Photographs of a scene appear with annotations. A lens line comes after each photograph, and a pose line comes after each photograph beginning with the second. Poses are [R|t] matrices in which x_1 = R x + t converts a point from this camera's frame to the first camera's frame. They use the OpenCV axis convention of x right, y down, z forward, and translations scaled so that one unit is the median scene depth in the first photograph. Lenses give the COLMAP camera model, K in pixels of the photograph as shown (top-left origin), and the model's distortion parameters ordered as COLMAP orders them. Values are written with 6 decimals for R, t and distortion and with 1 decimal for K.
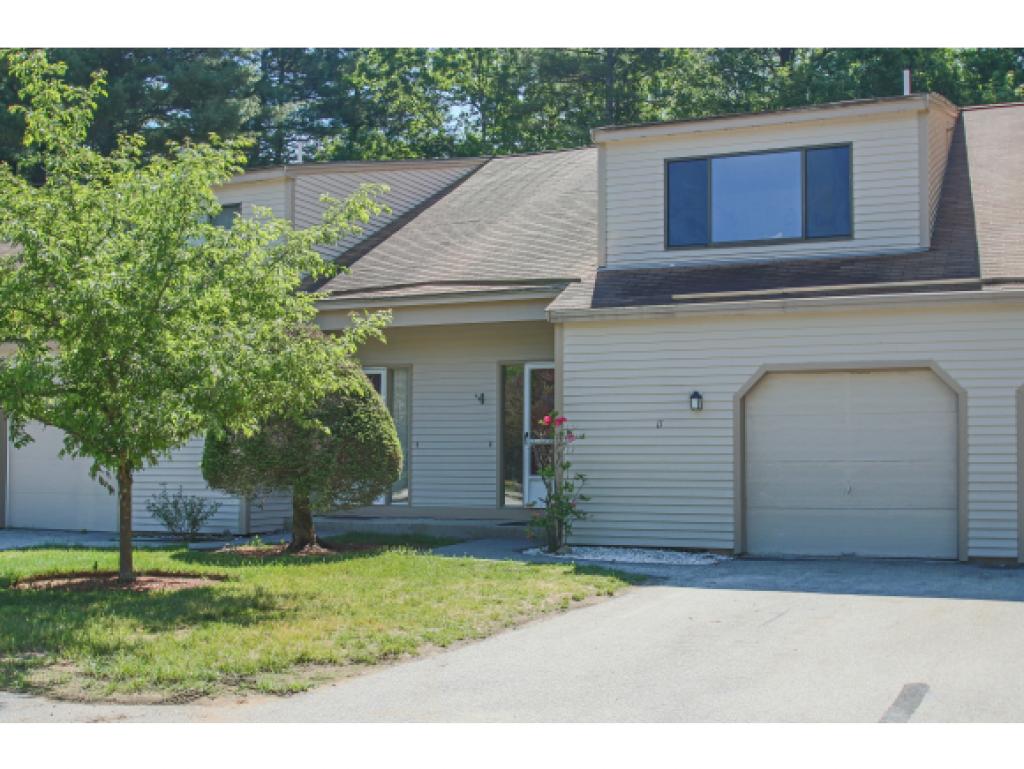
lens RADIAL K [[1237.2, 0, 512.0], [0, 1237.2, 384.5], [0, 0, 1]] dist [-0.013463, -0.032131]
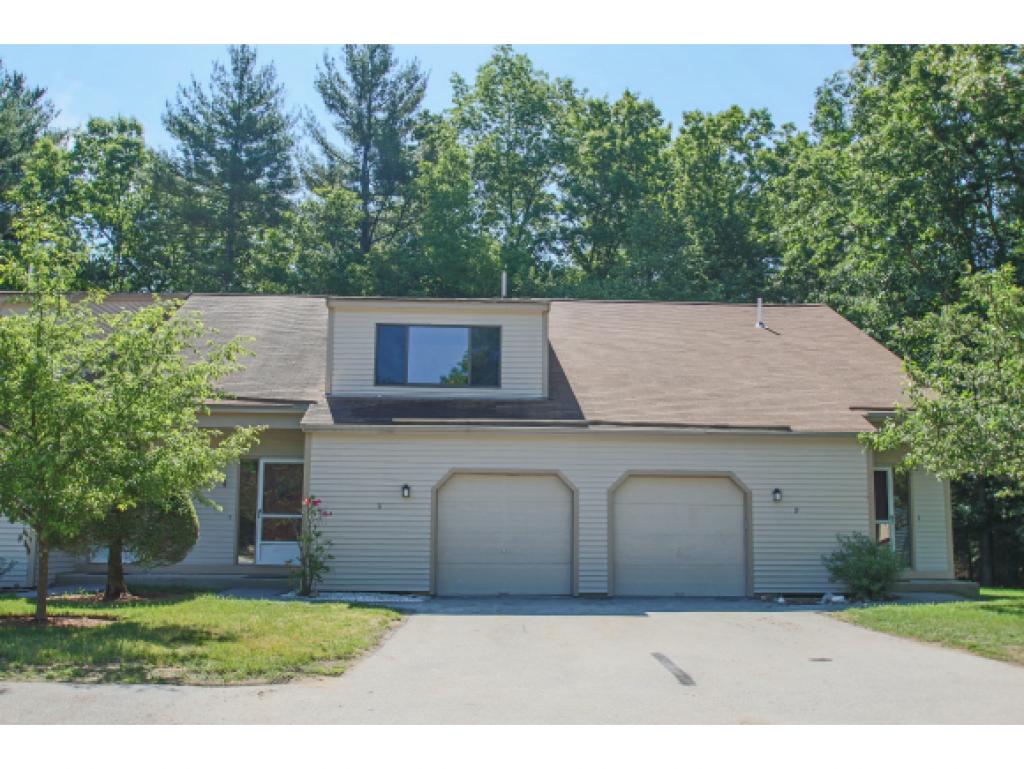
lens RADIAL K [[983.9, 0, 512.0], [0, 983.9, 384.5], [0, 0, 1]] dist [-0.018090, -0.005377]
pose [[0.907586, 0.069256, 0.414114, -0.236015], [-0.033790, 0.995151, -0.092374, -0.009108], [-0.418504, 0.069844, 0.905525, -0.132131]]
